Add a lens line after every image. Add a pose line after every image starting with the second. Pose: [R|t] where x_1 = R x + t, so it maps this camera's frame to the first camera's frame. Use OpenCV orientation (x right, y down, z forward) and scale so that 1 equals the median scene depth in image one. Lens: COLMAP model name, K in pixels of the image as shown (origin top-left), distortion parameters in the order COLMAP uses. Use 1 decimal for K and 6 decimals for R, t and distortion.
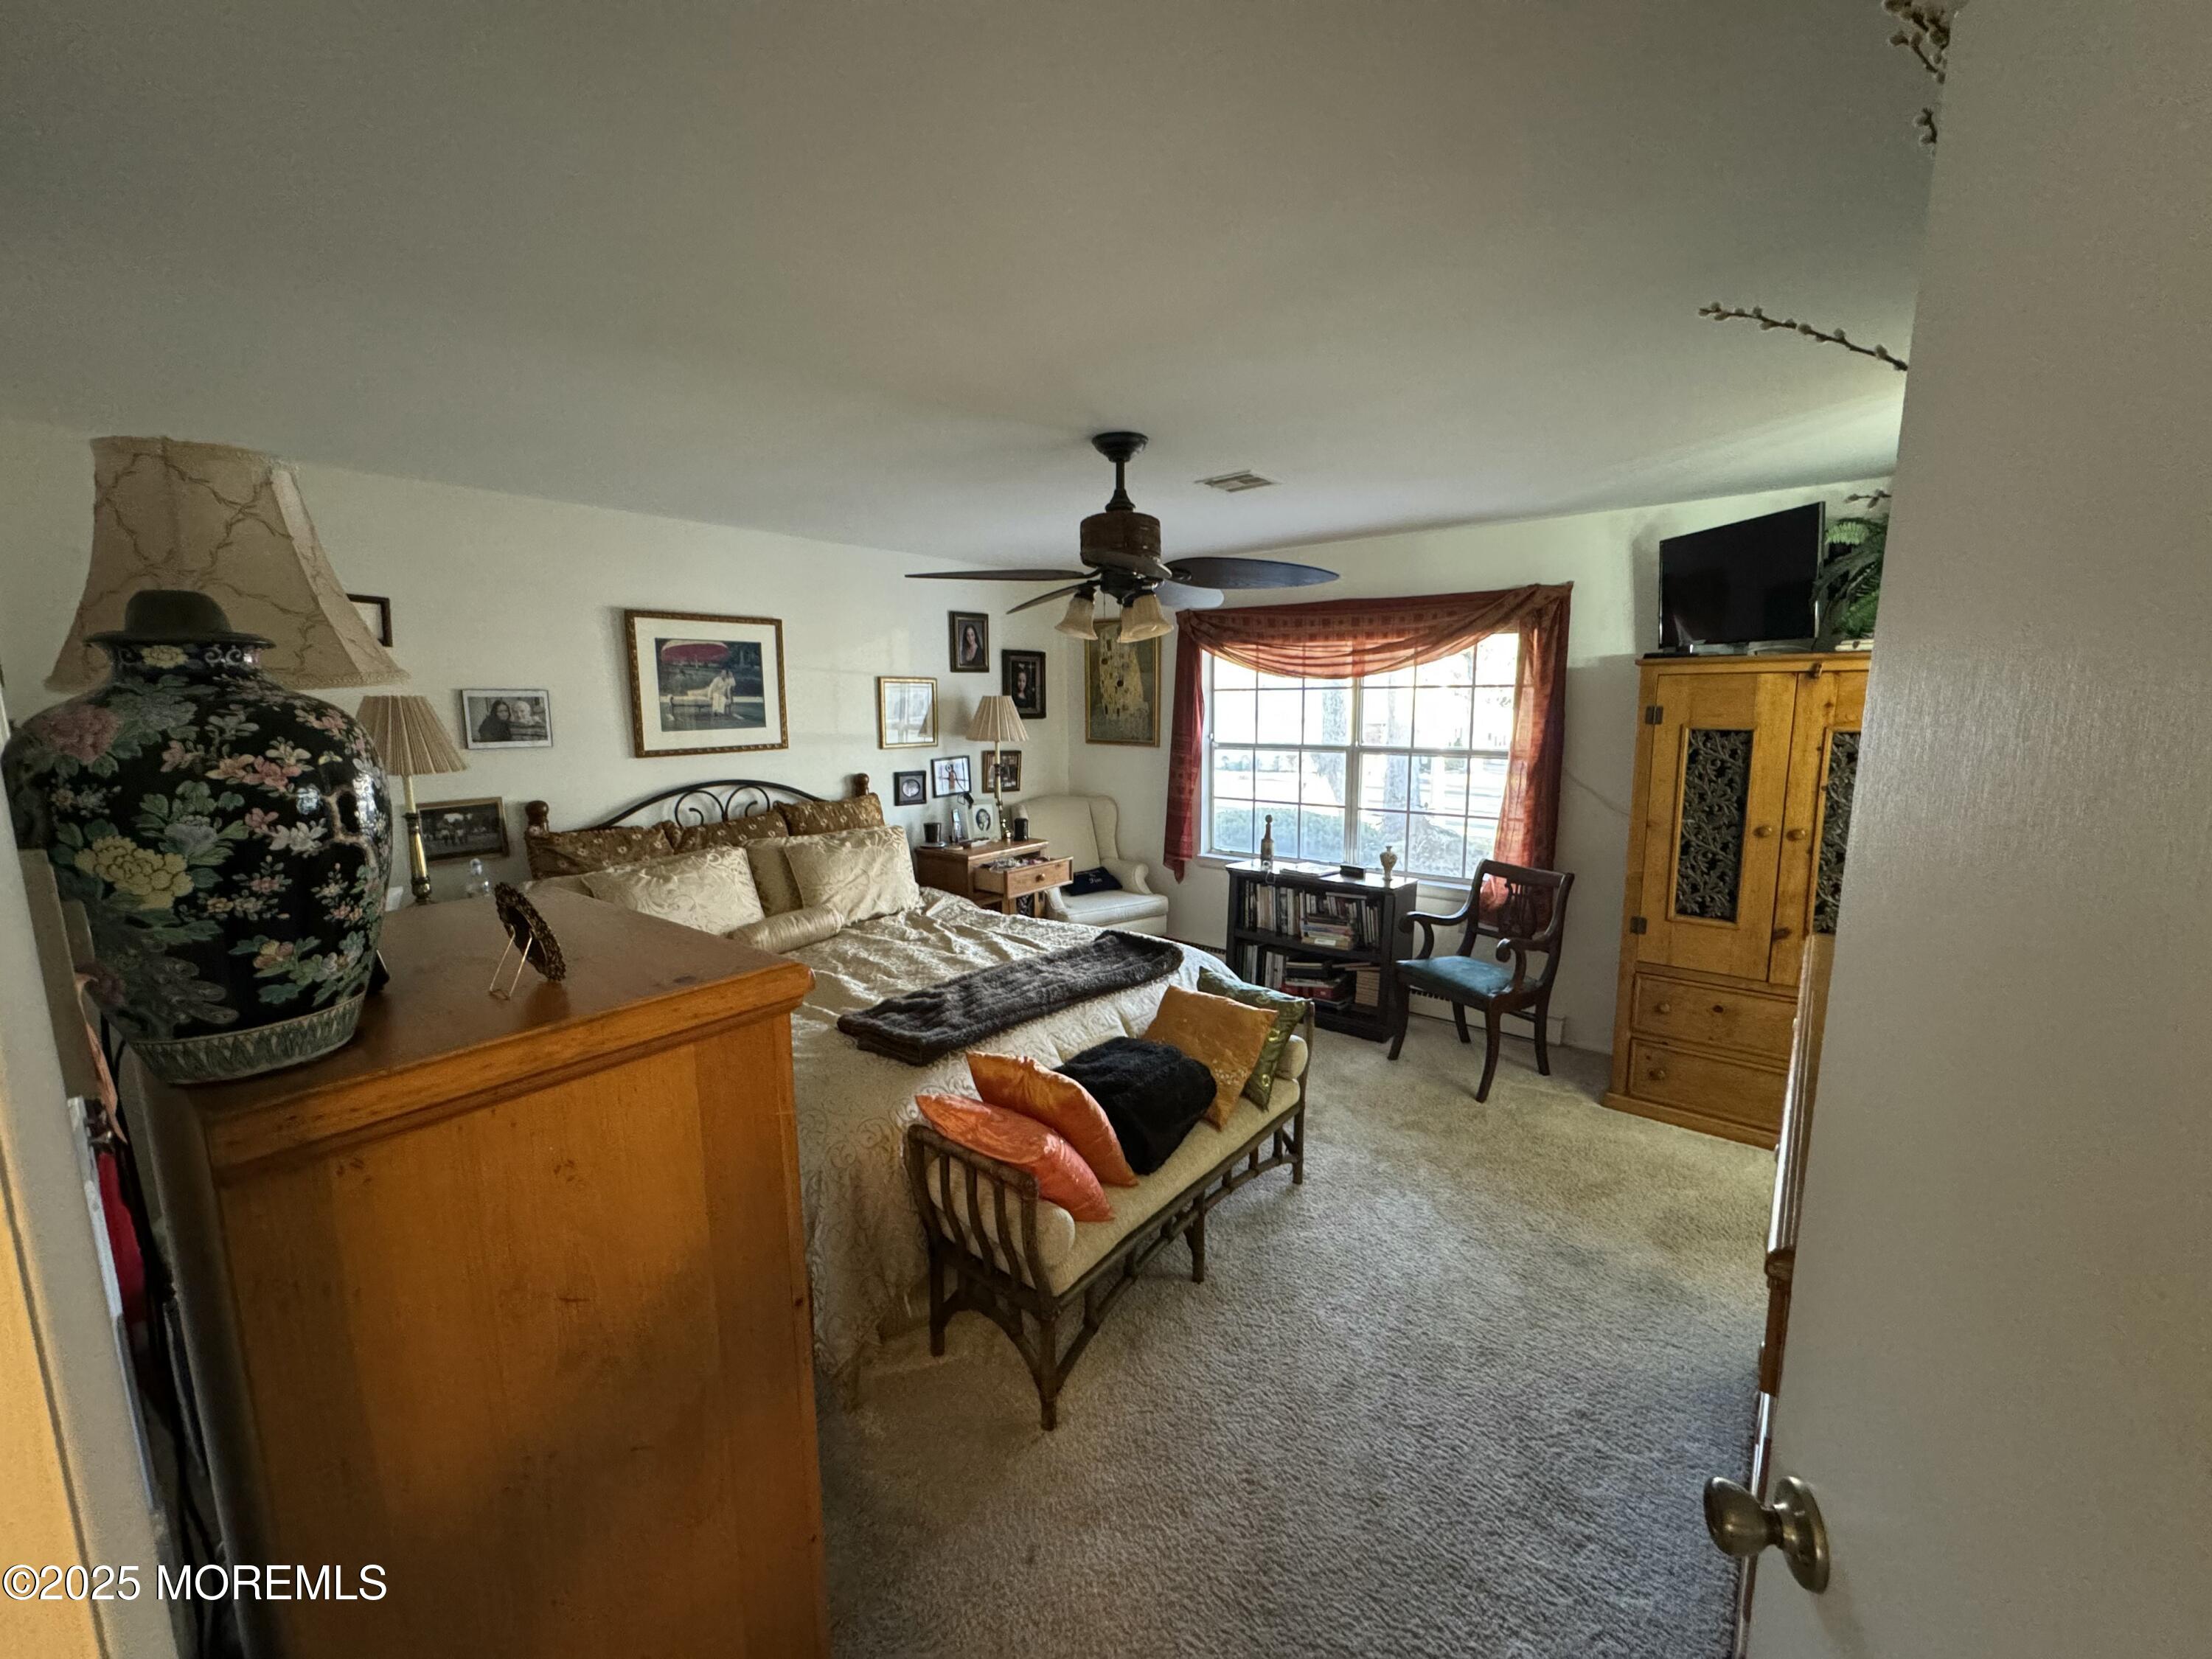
lens RADIAL K [[870.4, 0, 1115.2], [0, 870.4, 823.8], [0, 0, 1]] dist [-0.003200, -0.000134]
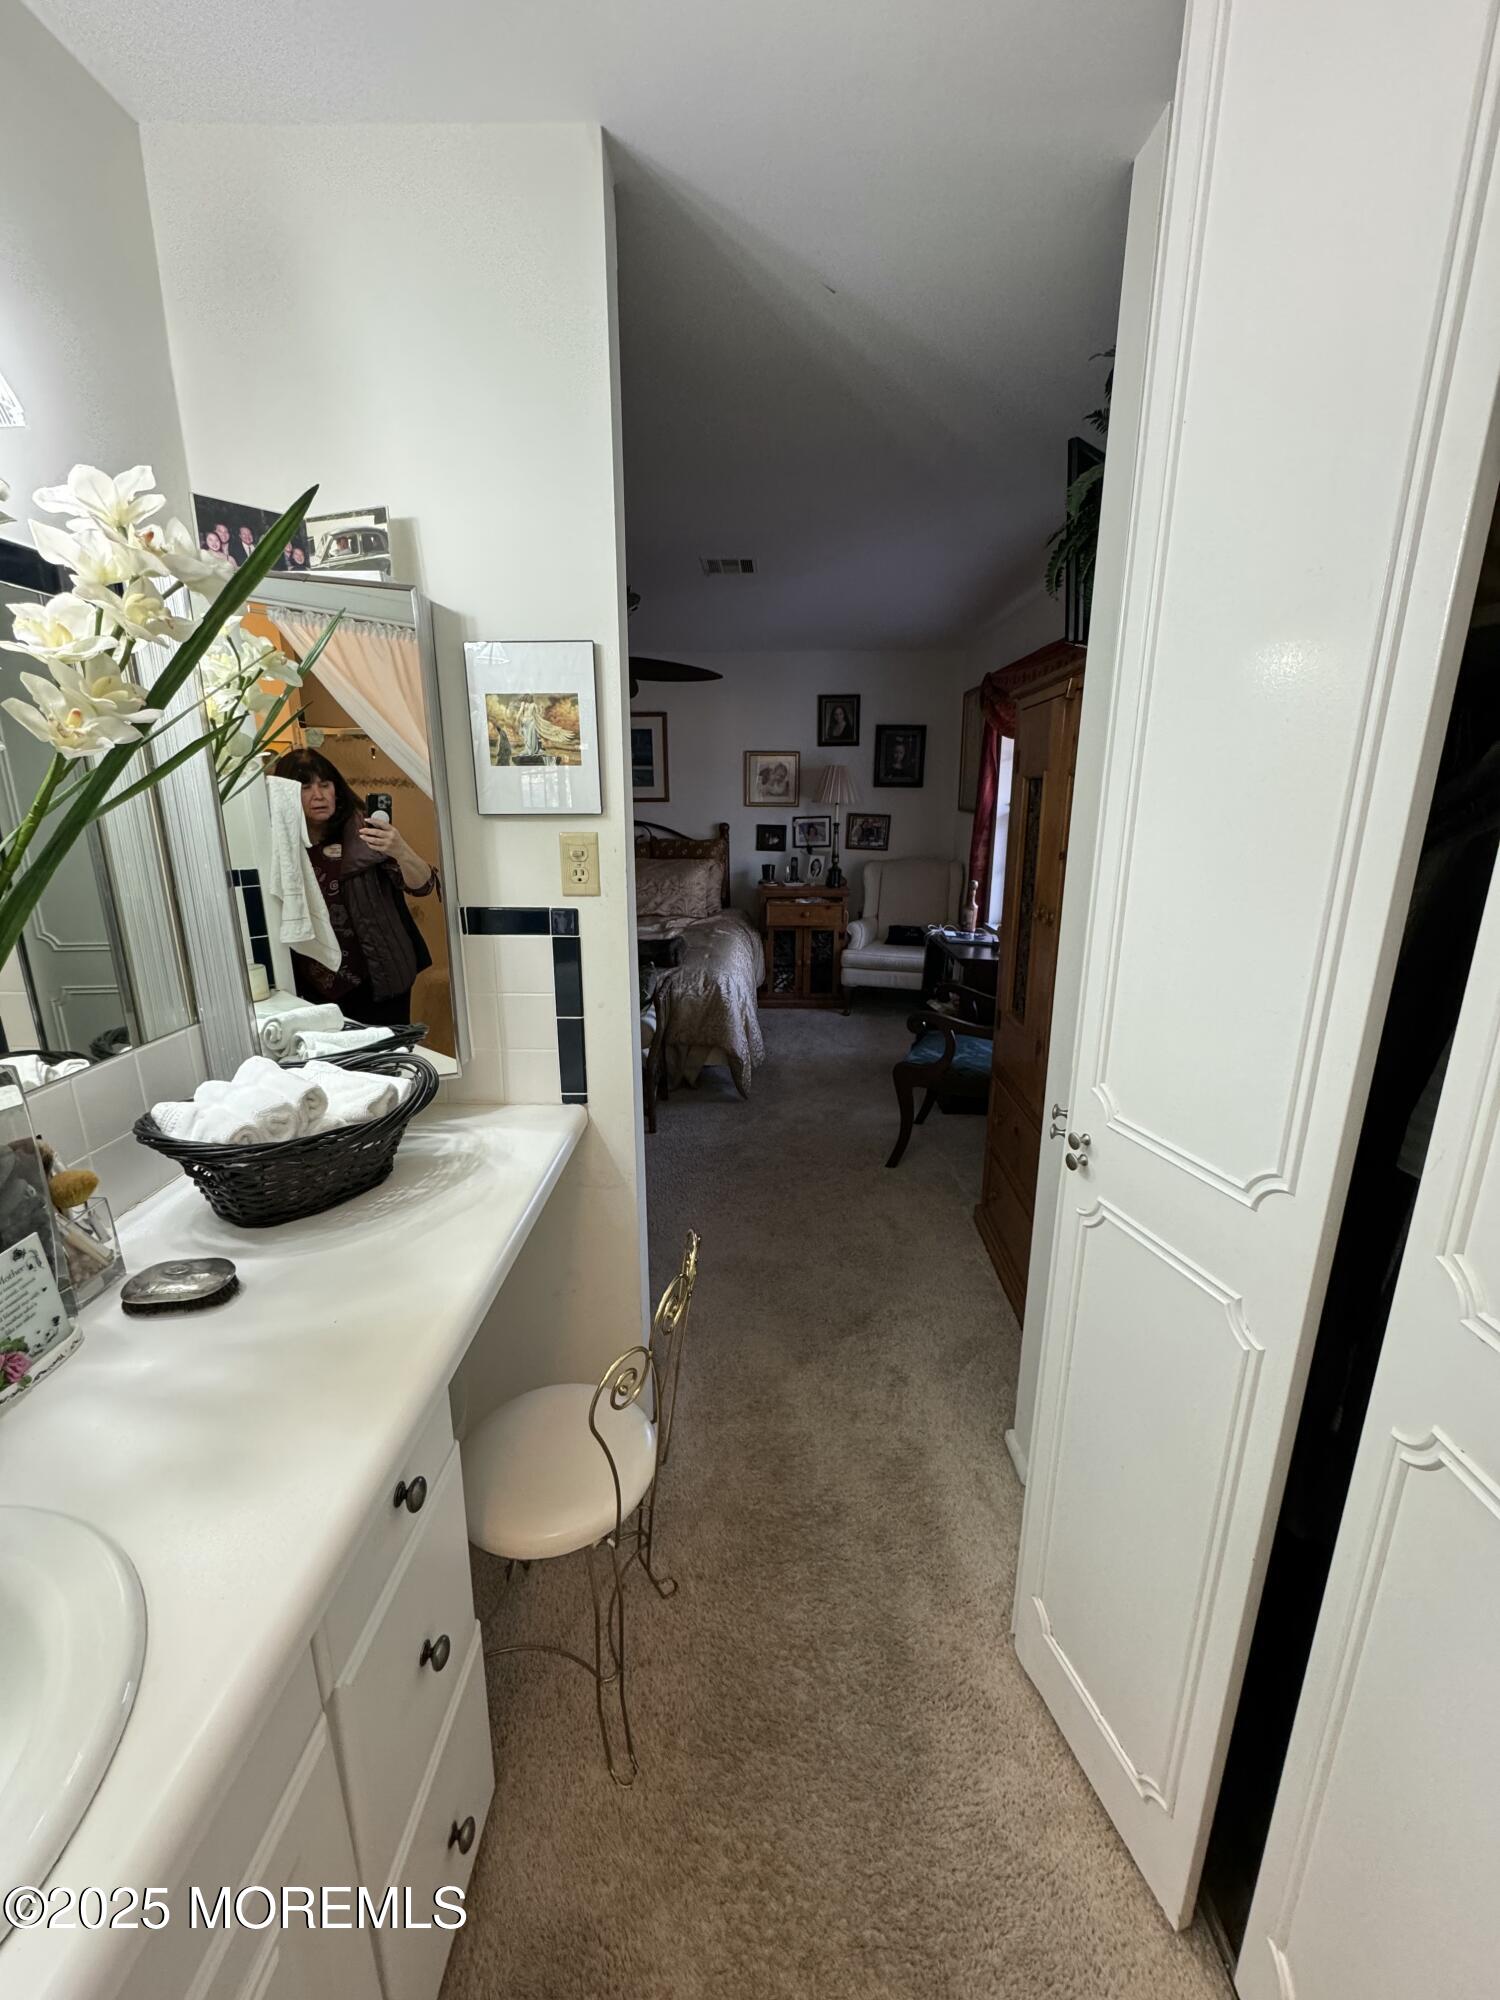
lens RADIAL K [[787.0, 0, 748.4], [0, 787.0, 1000.0], [0, 0, 1]] dist [-0.003200, -0.000134]
pose [[0.605572, 0.206761, -0.768461, 0.843953], [-0.119469, 0.978334, 0.169083, 0.002237], [0.786771, -0.010585, 0.617154, 0.277685]]
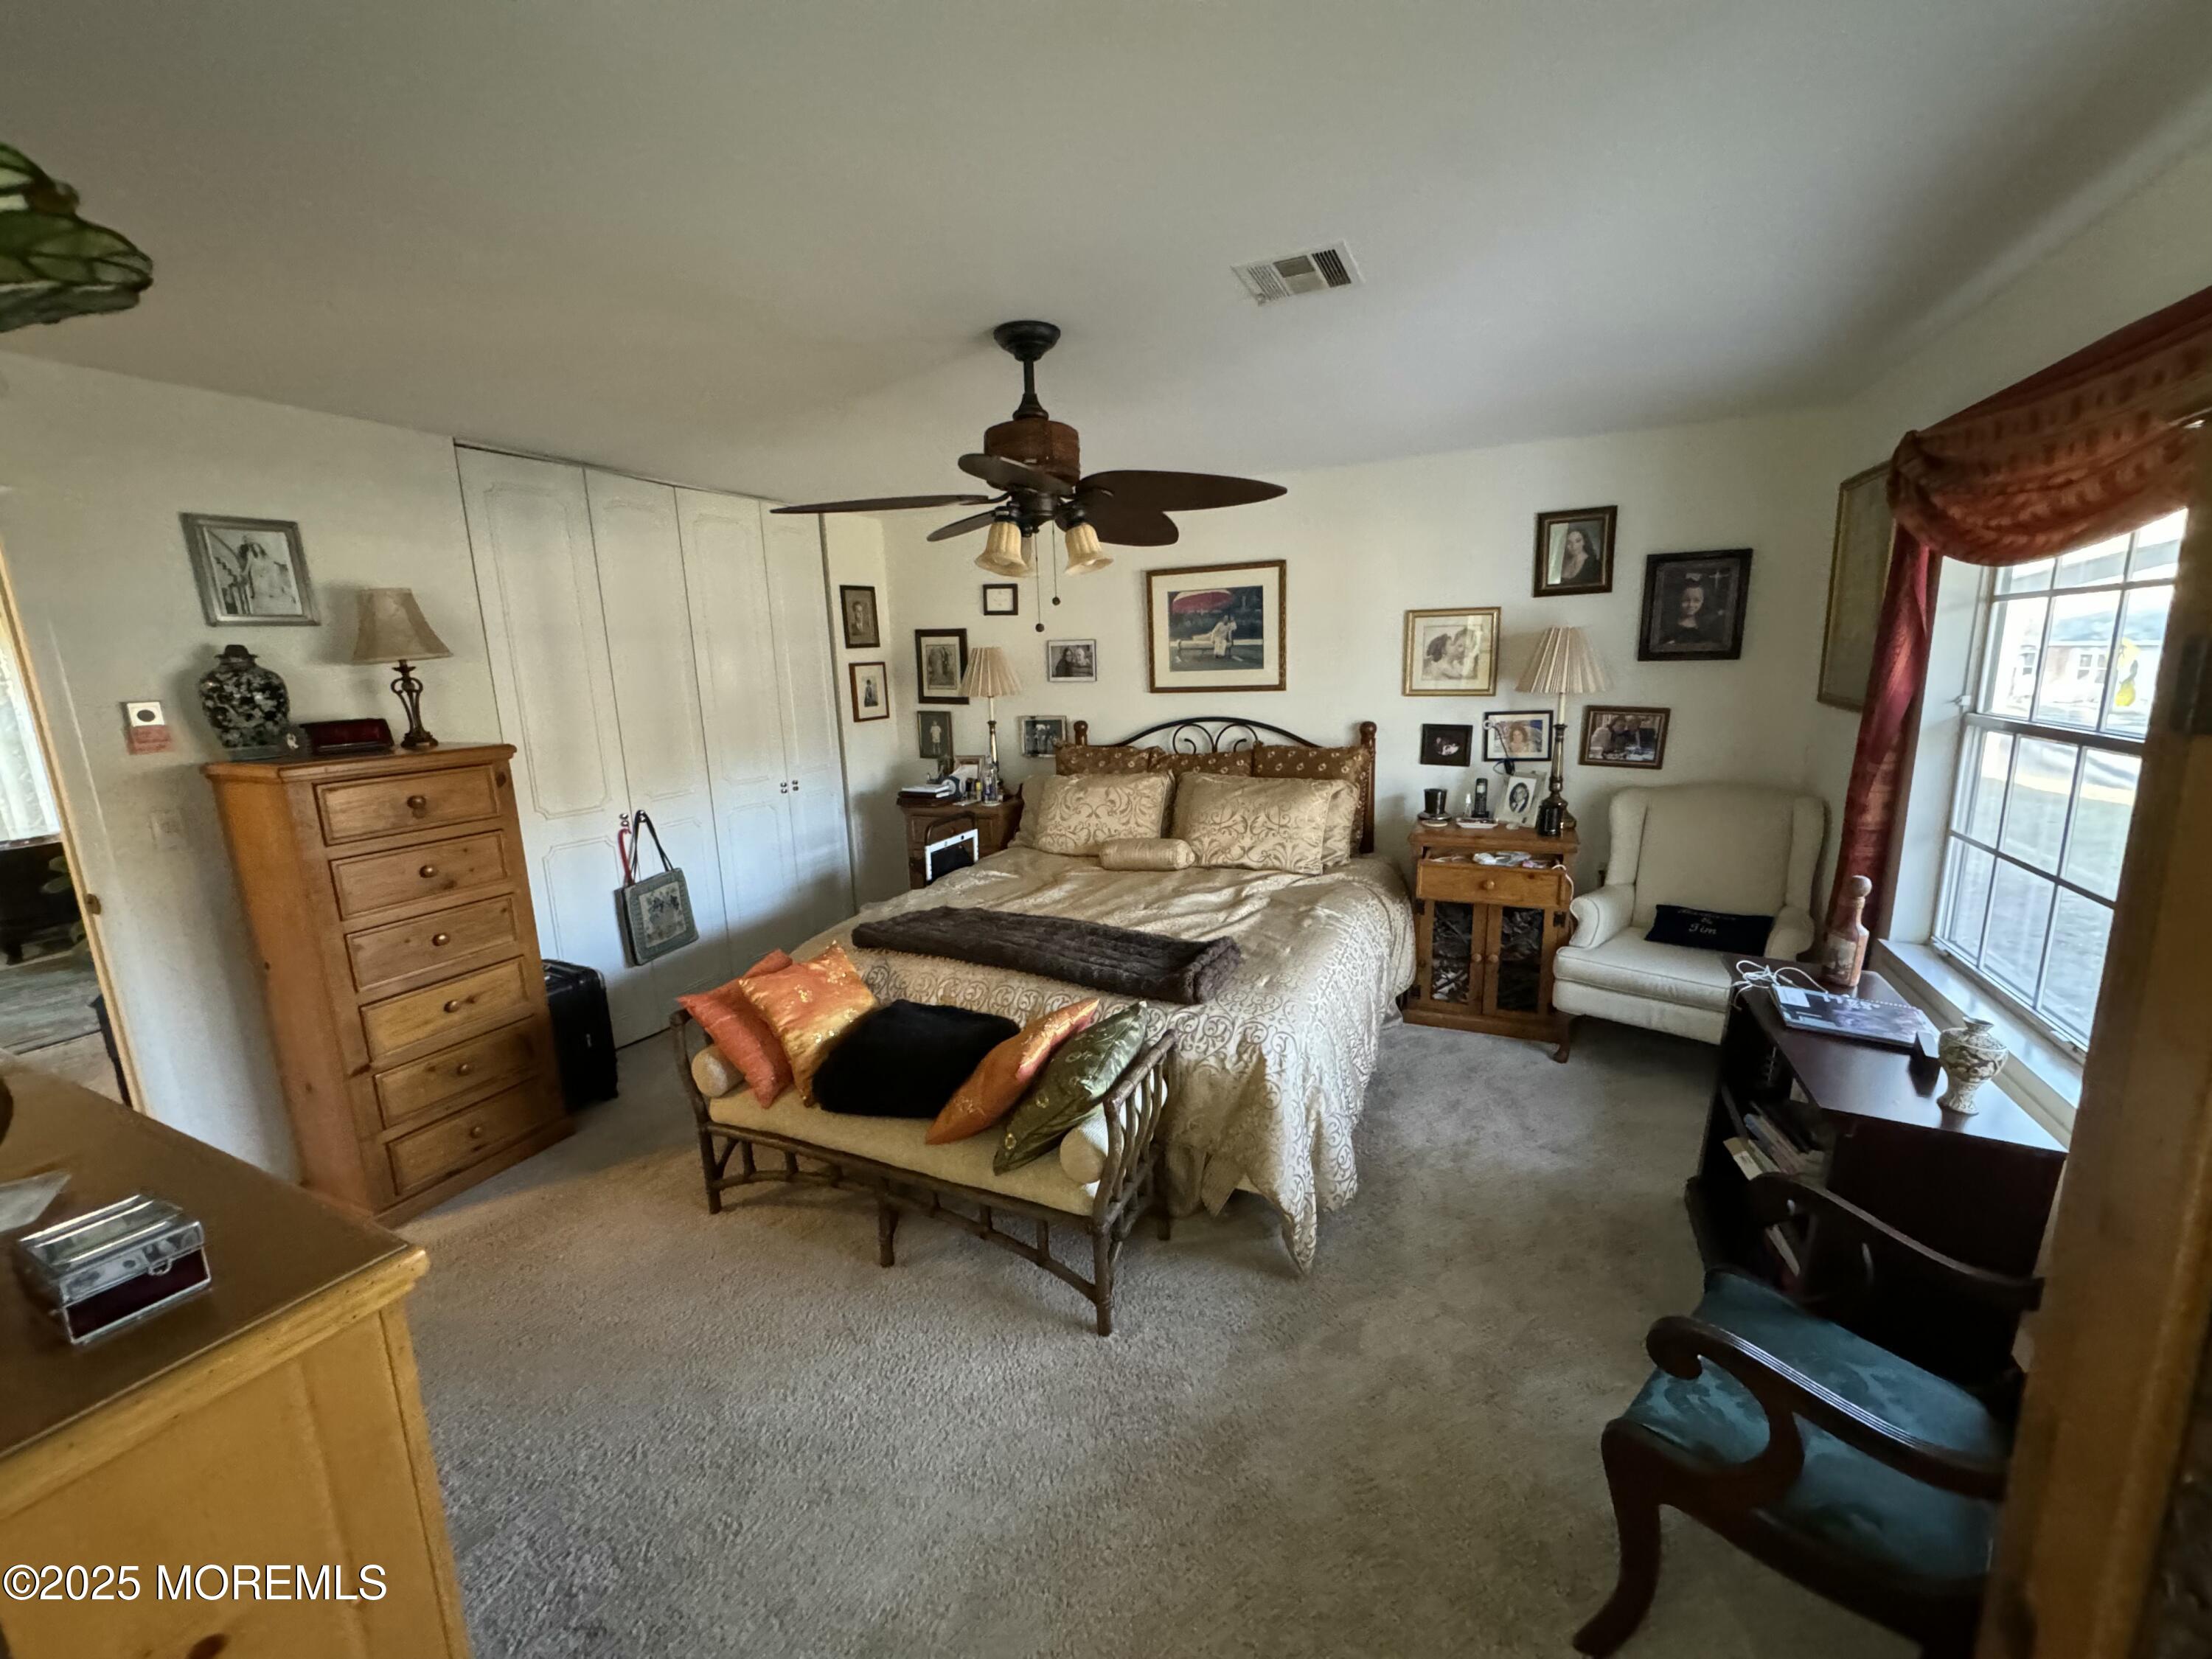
lens RADIAL K [[870.4, 0, 1110.7], [0, 870.4, 828.2], [0, 0, 1]] dist [-0.003200, -0.000134]
pose [[0.237886, 0.186076, -0.953303, 0.582019], [-0.112168, 0.980174, 0.163331, -0.074527], [0.964795, 0.068076, 0.254042, 0.580251]]
